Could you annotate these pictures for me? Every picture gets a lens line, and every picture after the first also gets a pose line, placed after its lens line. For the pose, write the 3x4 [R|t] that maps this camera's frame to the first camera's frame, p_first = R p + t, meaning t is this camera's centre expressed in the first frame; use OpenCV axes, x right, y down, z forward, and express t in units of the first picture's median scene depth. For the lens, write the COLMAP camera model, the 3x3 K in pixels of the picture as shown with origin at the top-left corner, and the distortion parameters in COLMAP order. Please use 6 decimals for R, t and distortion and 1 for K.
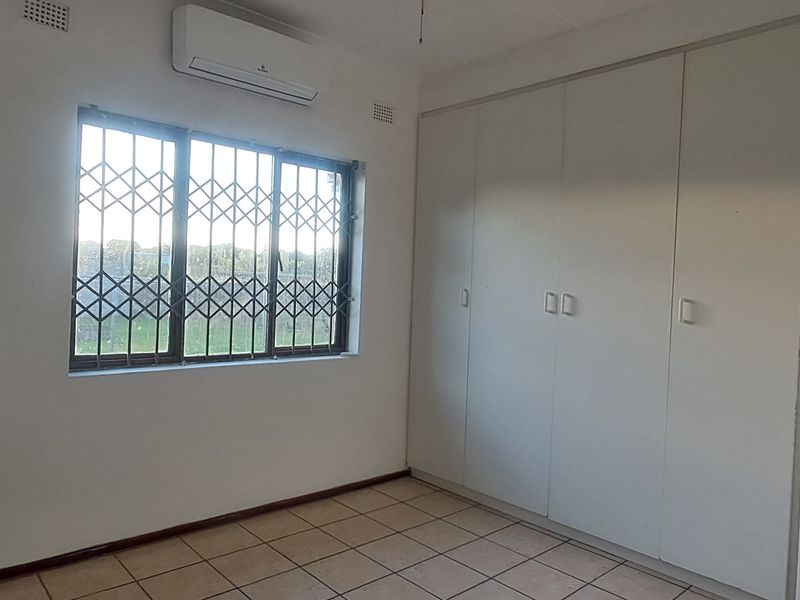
lens RADIAL K [[601.5, 0, 404.4], [0, 601.5, 298.2], [0, 0, 1]] dist [-0.000934, 0.009758]
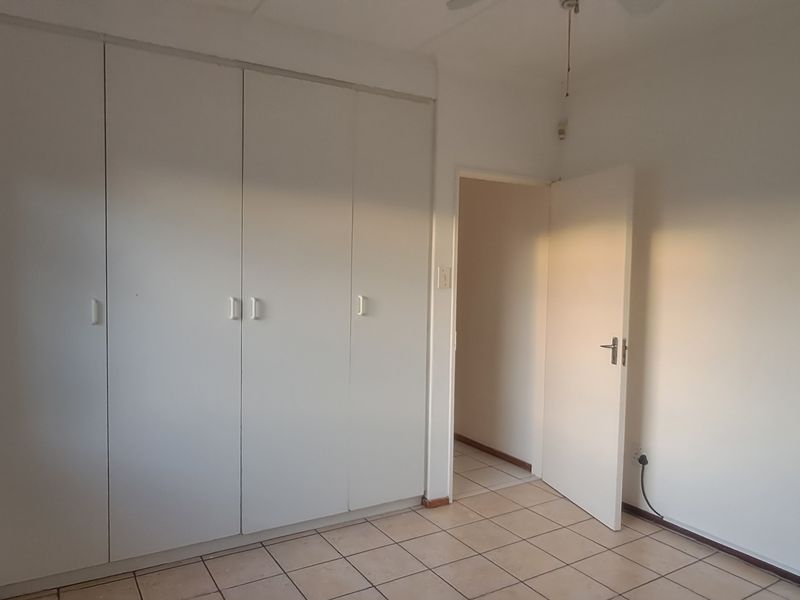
lens RADIAL K [[601.5, 0, 404.4], [0, 601.5, 298.2], [0, 0, 1]] dist [-0.000934, 0.009758]
pose [[0.205888, -0.086726, 0.974725, -0.616087], [0.024025, 0.996213, 0.083563, -0.080288], [-0.978281, 0.006214, 0.207192, 0.564711]]
